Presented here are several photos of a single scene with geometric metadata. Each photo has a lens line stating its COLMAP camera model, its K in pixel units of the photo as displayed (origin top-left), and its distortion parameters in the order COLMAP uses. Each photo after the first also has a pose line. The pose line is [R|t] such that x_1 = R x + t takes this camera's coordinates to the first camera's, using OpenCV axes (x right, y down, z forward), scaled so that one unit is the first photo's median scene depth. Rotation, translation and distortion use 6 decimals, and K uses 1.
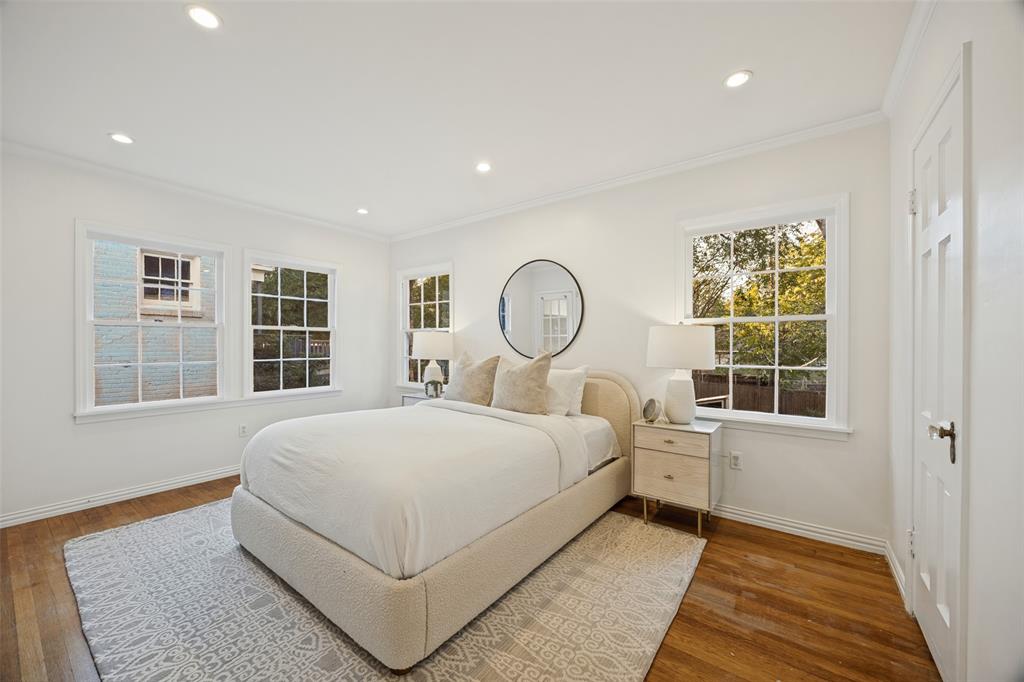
lens RADIAL K [[397.9, 0, 512.0], [0, 397.9, 342.9], [0, 0, 1]] dist [-0.001148, 0.000919]
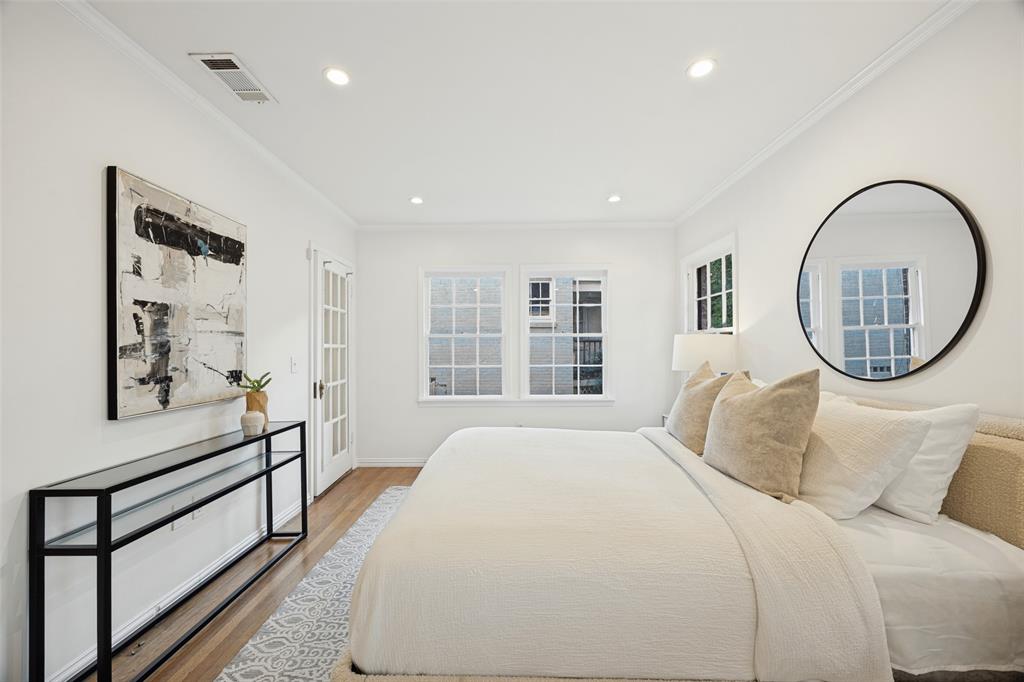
lens RADIAL K [[397.9, 0, 509.8], [0, 397.9, 344.1], [0, 0, 1]] dist [-0.001148, 0.000919]
pose [[0.581709, -0.013711, -0.813281, 0.250994], [0.008406, 0.999906, -0.010845, -0.005702], [0.813353, -0.000527, 0.581770, 0.383395]]
